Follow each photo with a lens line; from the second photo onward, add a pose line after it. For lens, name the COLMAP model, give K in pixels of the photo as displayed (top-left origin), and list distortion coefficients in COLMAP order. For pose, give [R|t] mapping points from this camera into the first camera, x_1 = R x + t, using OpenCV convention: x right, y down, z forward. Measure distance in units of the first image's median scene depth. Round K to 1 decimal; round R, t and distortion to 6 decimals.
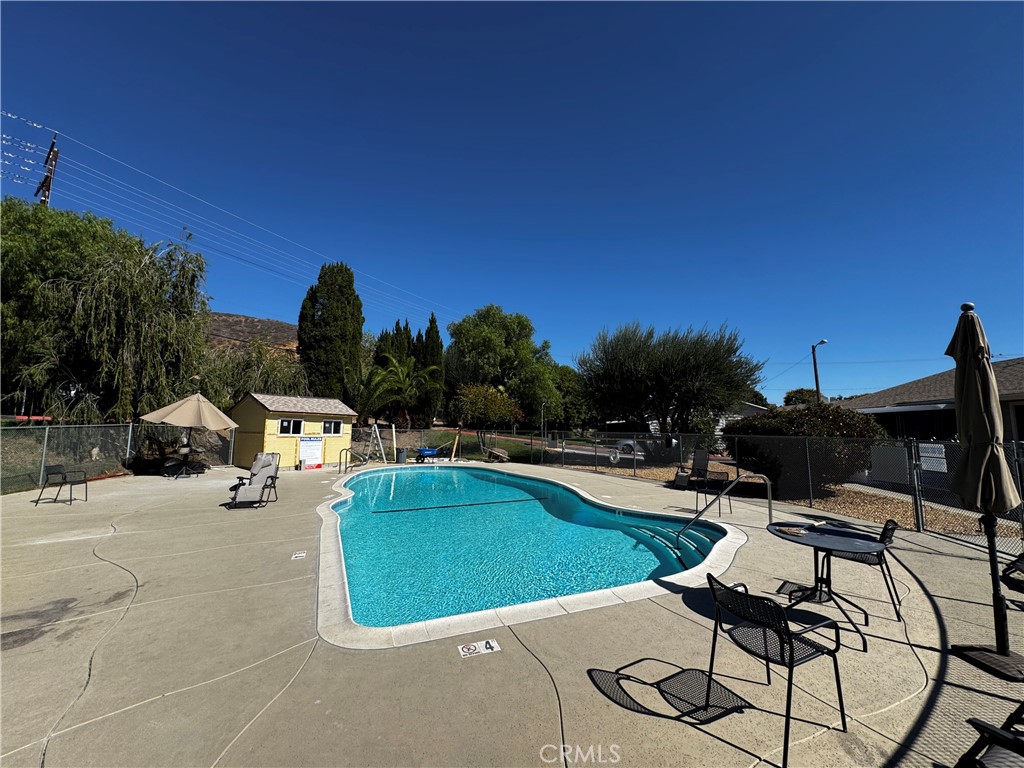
lens RADIAL K [[411.9, 0, 510.5], [0, 411.9, 384.0], [0, 0, 1]] dist [0.002055, -0.000134]
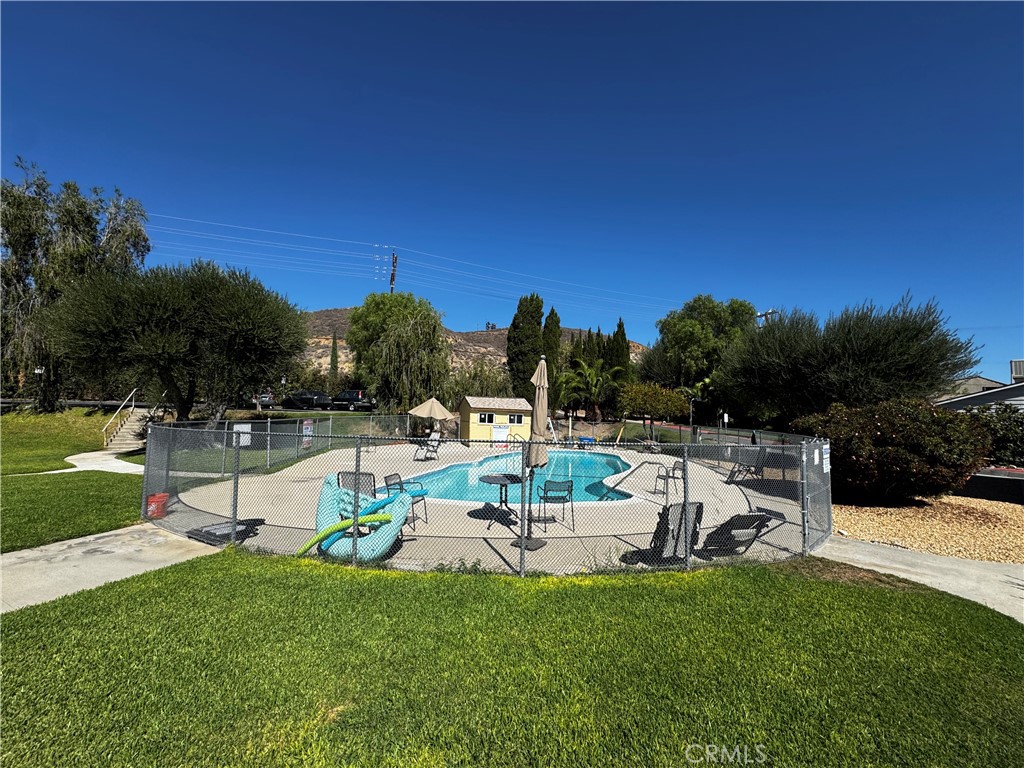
lens RADIAL K [[411.9, 0, 514.7], [0, 411.9, 383.8], [0, 0, 1]] dist [0.002055, -0.000134]
pose [[0.791921, -0.038518, -0.609408, 0.415697], [0.049776, 0.998759, 0.001557, -0.015963], [0.608592, -0.031567, 0.792856, -0.102164]]
